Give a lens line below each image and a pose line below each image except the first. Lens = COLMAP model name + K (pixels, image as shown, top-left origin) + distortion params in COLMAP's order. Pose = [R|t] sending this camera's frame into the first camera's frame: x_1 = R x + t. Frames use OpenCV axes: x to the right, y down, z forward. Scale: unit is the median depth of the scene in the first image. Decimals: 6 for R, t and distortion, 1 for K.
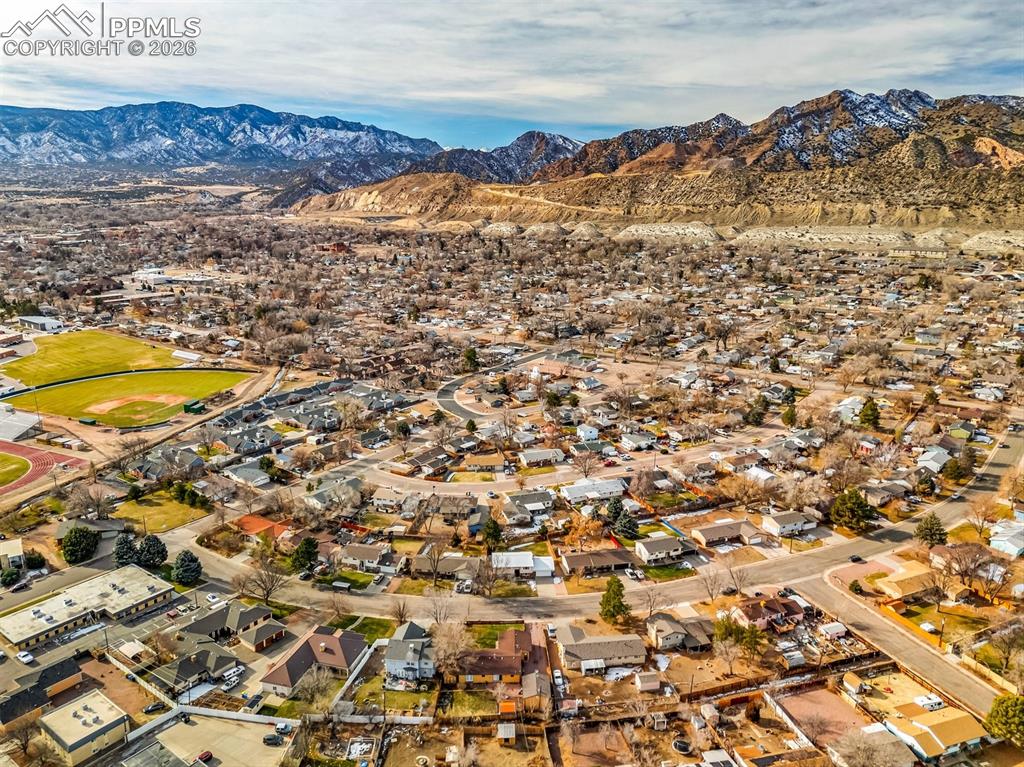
lens RADIAL K [[747.3, 0, 512.0], [0, 747.3, 383.5], [0, 0, 1]] dist [0.072170, -0.077314]
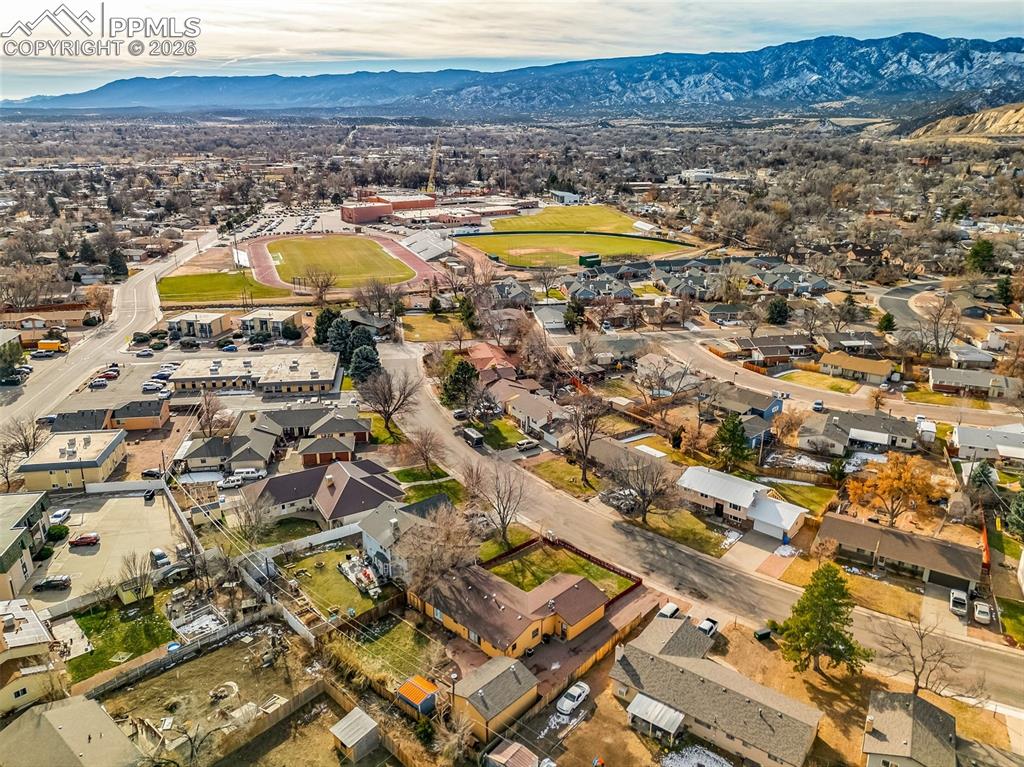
lens RADIAL K [[747.3, 0, 512.0], [0, 747.3, 383.5], [0, 0, 1]] dist [0.072170, -0.077314]
pose [[0.713221, 0.229294, -0.662374, 0.123588], [-0.184912, 0.973055, 0.137736, 0.062760], [0.676109, 0.024245, 0.736403, 0.267174]]
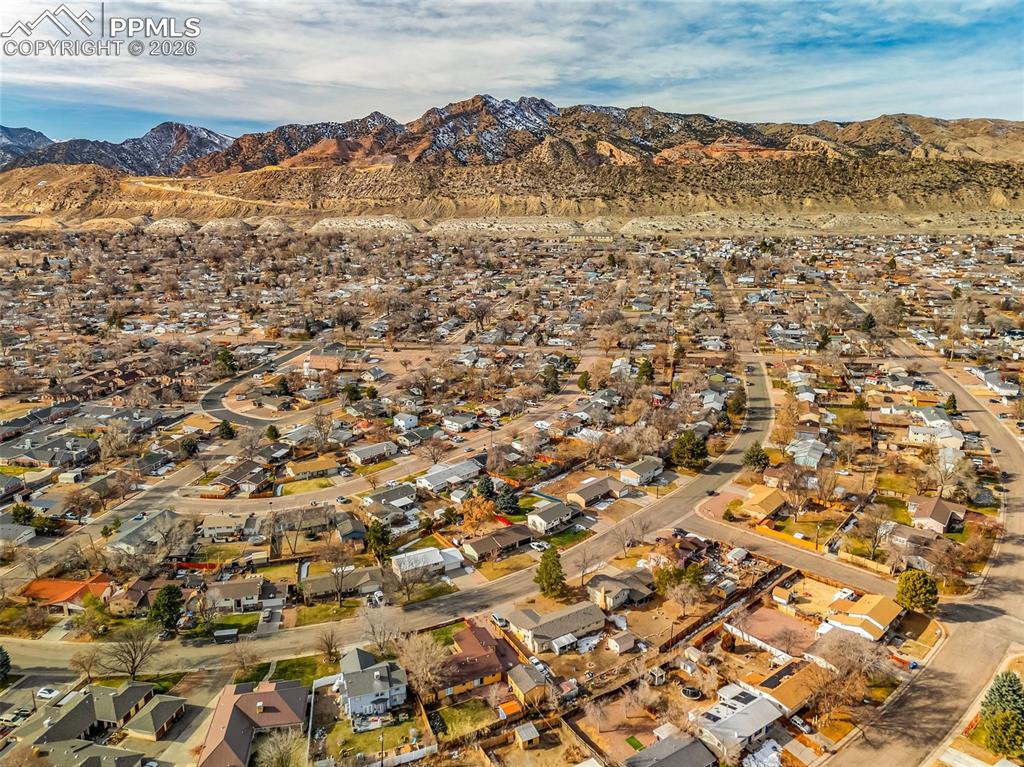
lens RADIAL K [[747.3, 0, 512.0], [0, 747.3, 383.5], [0, 0, 1]] dist [0.072170, -0.077314]
pose [[0.904305, -0.112600, 0.411769, -0.130670], [0.112238, 0.993363, 0.025148, 0.007653], [-0.411868, 0.023475, 0.910941, 0.064776]]
